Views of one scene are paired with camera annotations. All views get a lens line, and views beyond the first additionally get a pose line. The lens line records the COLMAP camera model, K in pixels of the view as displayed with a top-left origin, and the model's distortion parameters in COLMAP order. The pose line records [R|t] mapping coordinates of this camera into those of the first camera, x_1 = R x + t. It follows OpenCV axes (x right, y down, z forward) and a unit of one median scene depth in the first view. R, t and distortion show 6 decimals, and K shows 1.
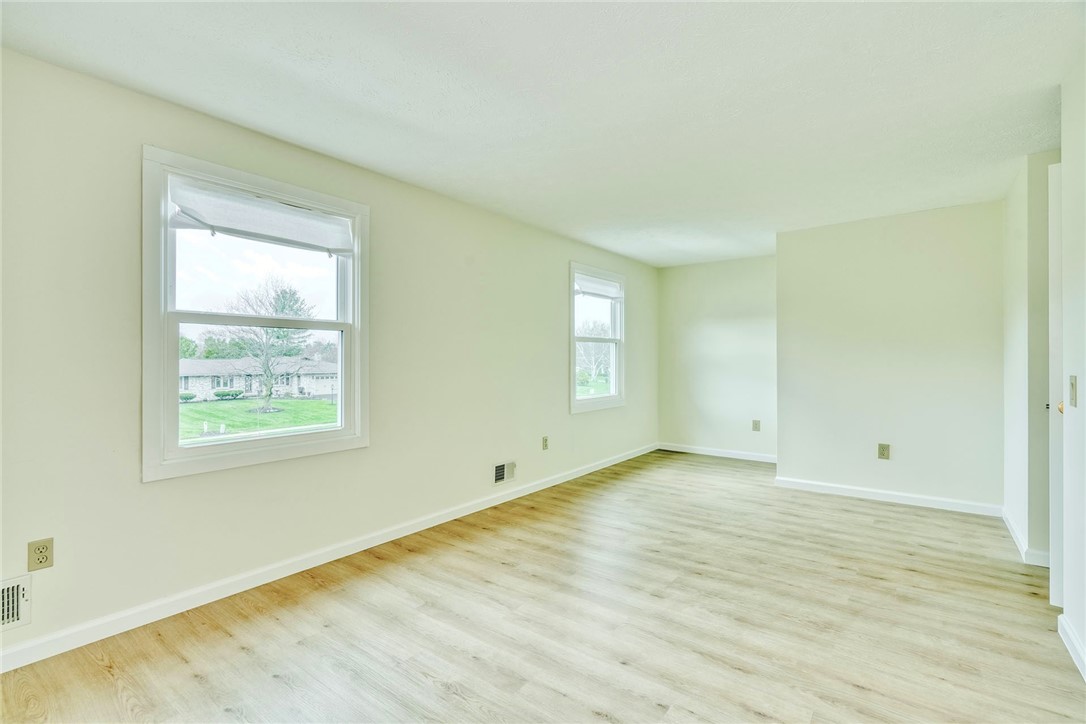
lens RADIAL K [[497.5, 0, 541.1], [0, 497.5, 363.3], [0, 0, 1]] dist [-0.006382, 0.002513]
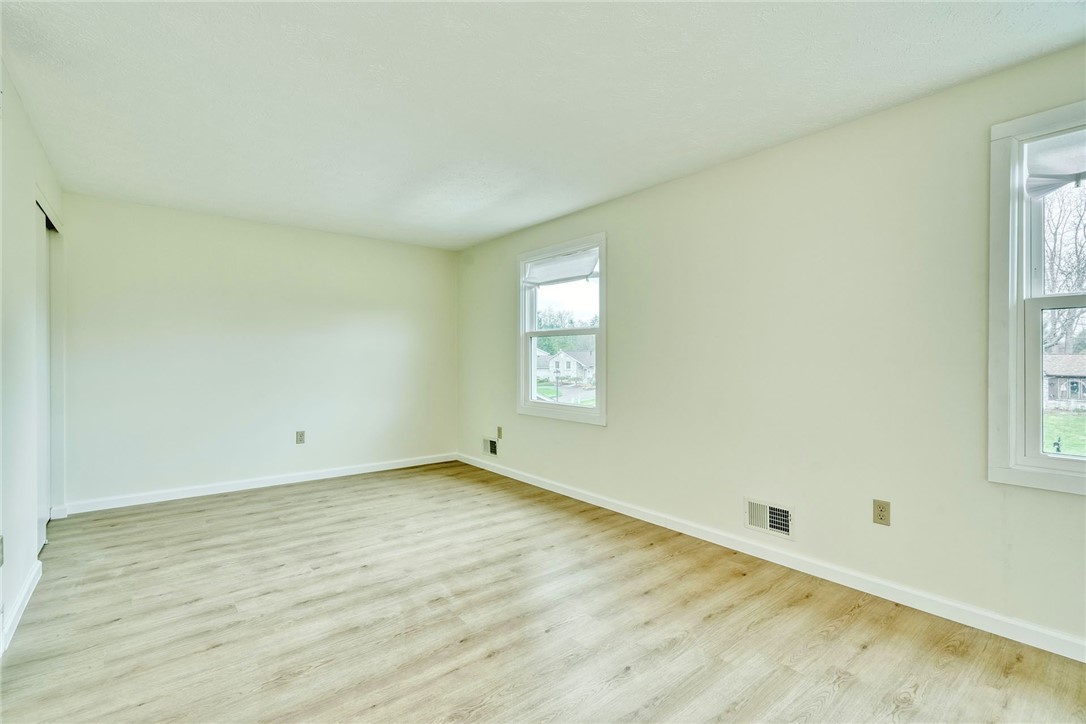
lens RADIAL K [[497.5, 0, 538.1], [0, 497.5, 359.2], [0, 0, 1]] dist [-0.006382, 0.002513]
pose [[-0.236930, 0.005215, -0.971513, 1.082451], [-0.006184, 0.999957, 0.006876, -0.006689], [0.971507, 0.007637, -0.236887, 1.368402]]
